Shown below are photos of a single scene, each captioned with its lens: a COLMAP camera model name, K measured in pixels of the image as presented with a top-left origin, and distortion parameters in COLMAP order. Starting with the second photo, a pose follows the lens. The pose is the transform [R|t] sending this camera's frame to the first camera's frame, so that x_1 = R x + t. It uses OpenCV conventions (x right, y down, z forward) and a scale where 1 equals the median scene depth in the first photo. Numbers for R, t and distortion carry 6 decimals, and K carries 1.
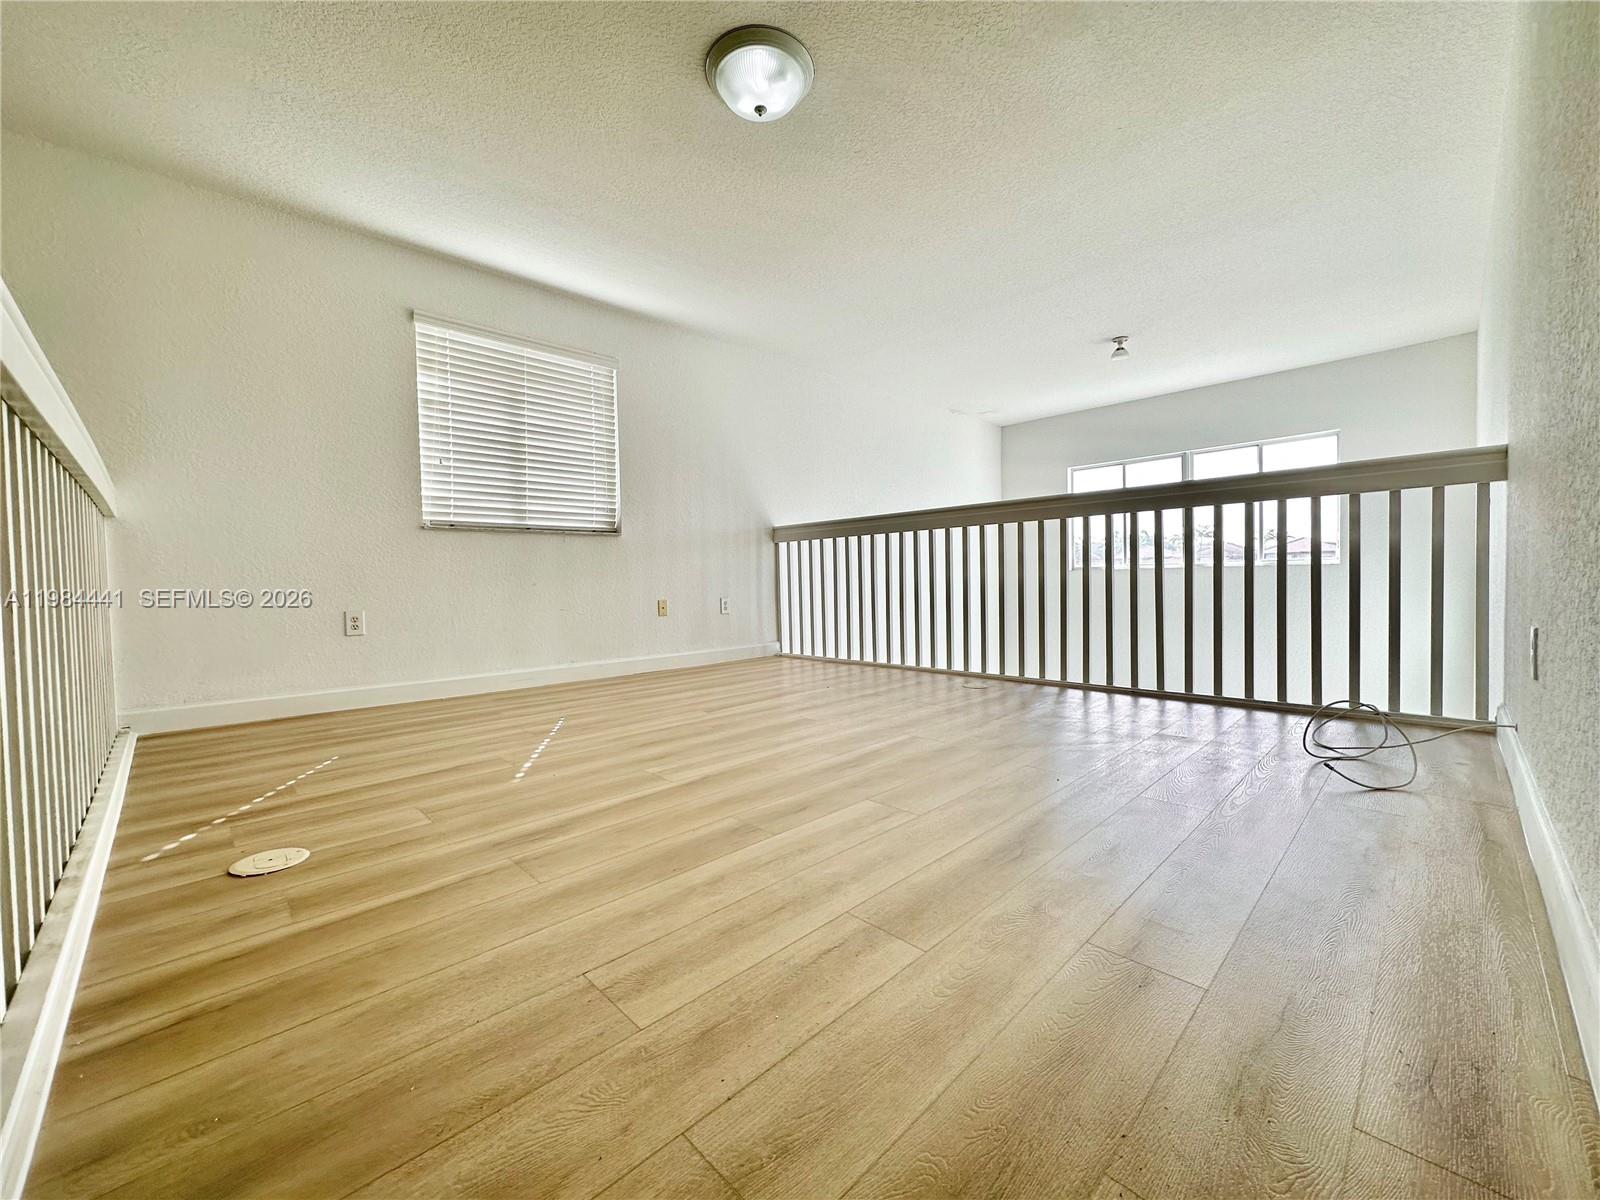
lens RADIAL K [[638.4, 0, 801.2], [0, 638.4, 597.4], [0, 0, 1]] dist [-0.003731, 0.000873]
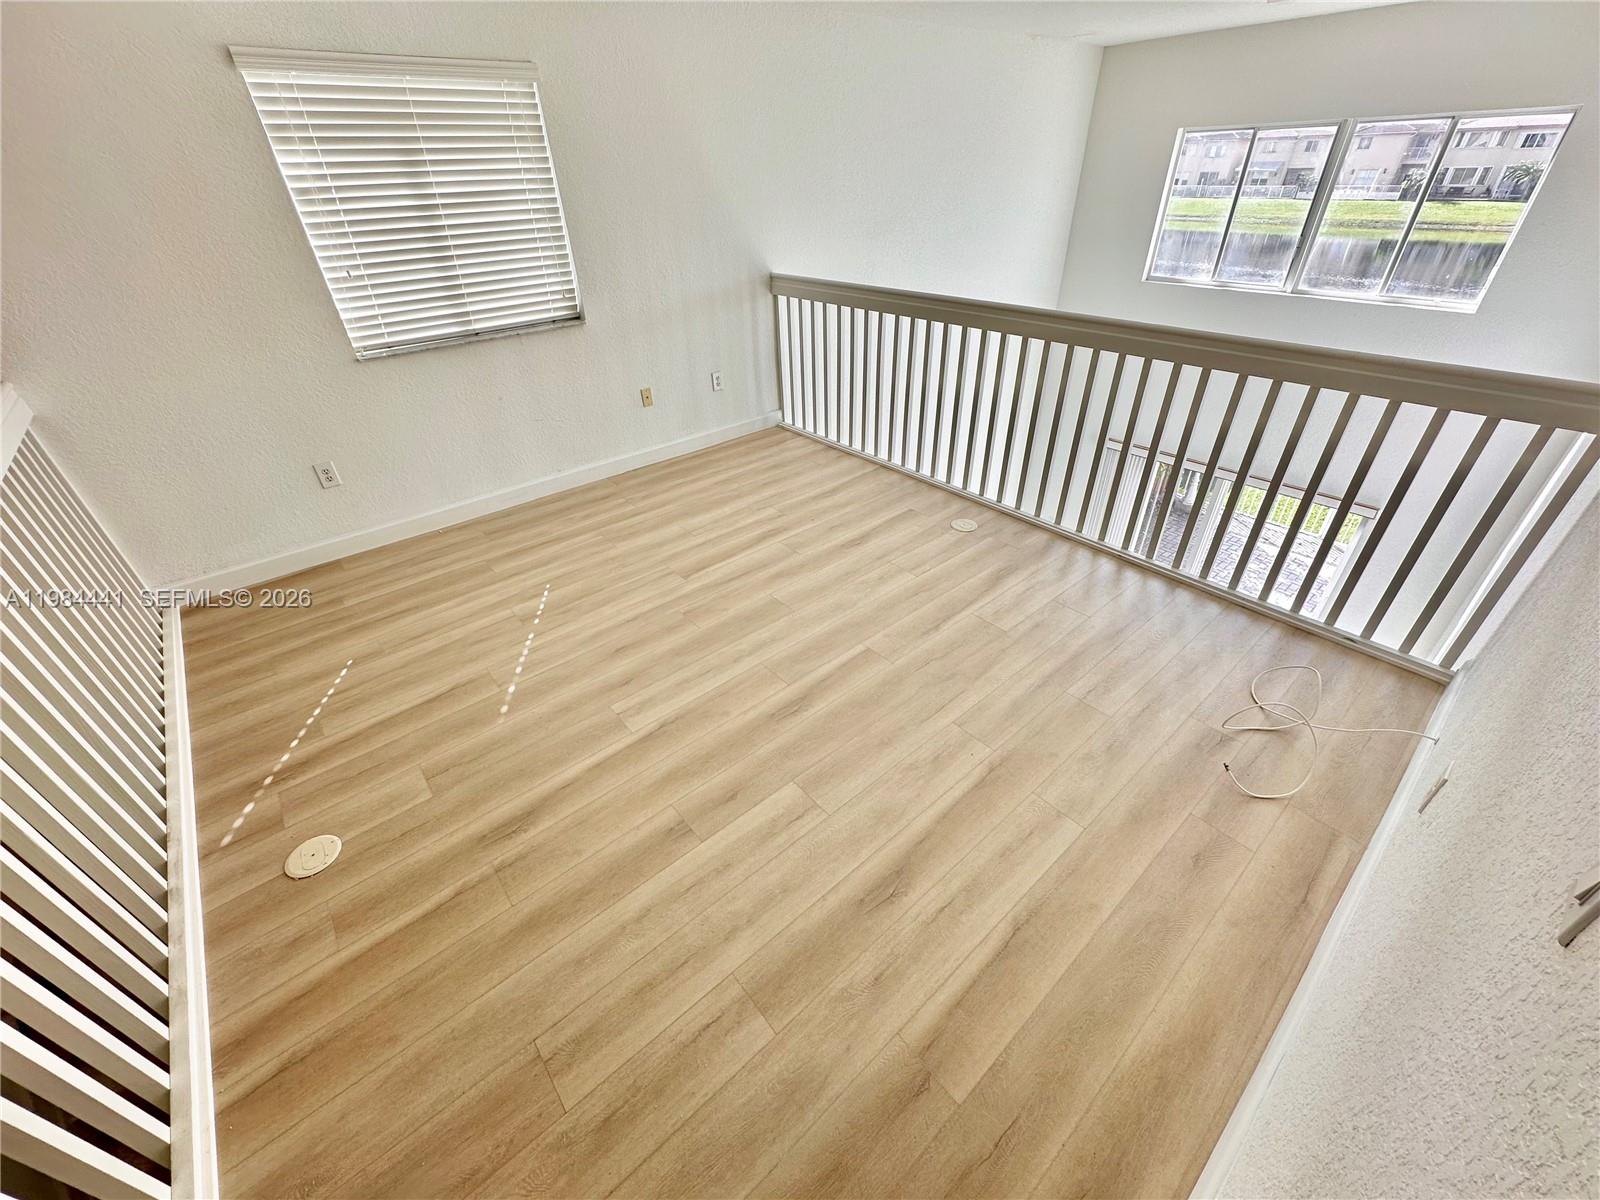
lens RADIAL K [[638.4, 0, 801.2], [0, 638.4, 597.4], [0, 0, 1]] dist [-0.003731, 0.000873]
pose [[0.997350, 0.034537, -0.064034, 0.157262], [0.005763, 0.839875, 0.542750, -0.508823], [0.072525, -0.541680, 0.837450, 0.187235]]
